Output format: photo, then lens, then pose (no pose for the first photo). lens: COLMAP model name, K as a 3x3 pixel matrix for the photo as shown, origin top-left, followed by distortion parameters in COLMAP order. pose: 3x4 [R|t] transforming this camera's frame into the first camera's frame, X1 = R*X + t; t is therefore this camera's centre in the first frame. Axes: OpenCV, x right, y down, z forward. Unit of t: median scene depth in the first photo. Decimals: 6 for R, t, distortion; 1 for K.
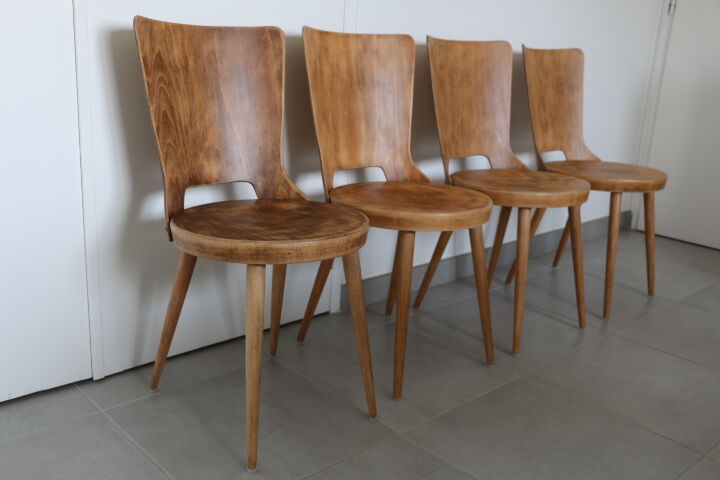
lens RADIAL K [[729.1, 0, 358.7], [0, 729.1, 235.6], [0, 0, 1]] dist [-0.048296, 0.000000]
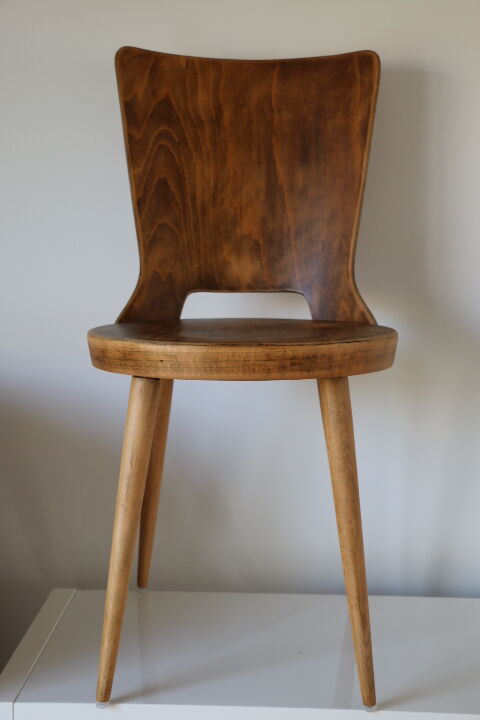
lens RADIAL K [[1177.9, 0, 220.3], [0, 1177.9, 340.7], [0, 0, 1]] dist [0.142689, 0.000000]
pose [[0.704253, 0.038781, -0.708889, 0.567691], [-0.150600, 0.983943, -0.095787, 0.081951], [0.693792, 0.174217, 0.698785, 0.247383]]
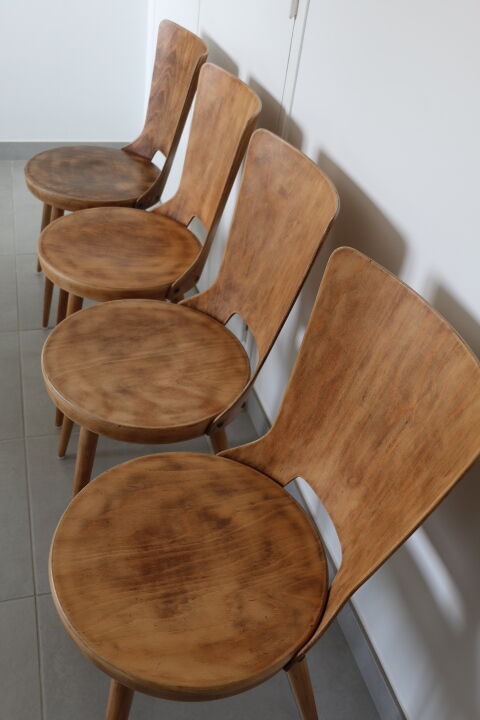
lens RADIAL K [[653.3, 0, 235.3], [0, 653.3, 363.8], [0, 0, 1]] dist [-0.056375, 0.000914]
pose [[-0.444868, 0.464071, -0.765983, 0.860894], [-0.381446, 0.675644, 0.630876, -0.638812], [0.810303, 0.572837, -0.123555, 1.510022]]
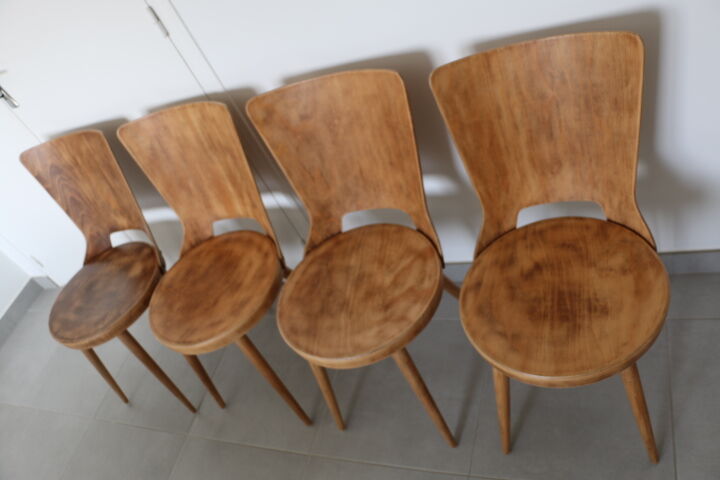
lens RADIAL K [[571.0, 0, 364.5], [0, 571.0, 238.9], [0, 0, 1]] dist [-0.113900, 0.019718]
pose [[0.445723, 0.433798, -0.783039, 0.915180], [0.167566, 0.818843, 0.549015, -0.606203], [0.879348, -0.375920, 0.292287, 1.113646]]
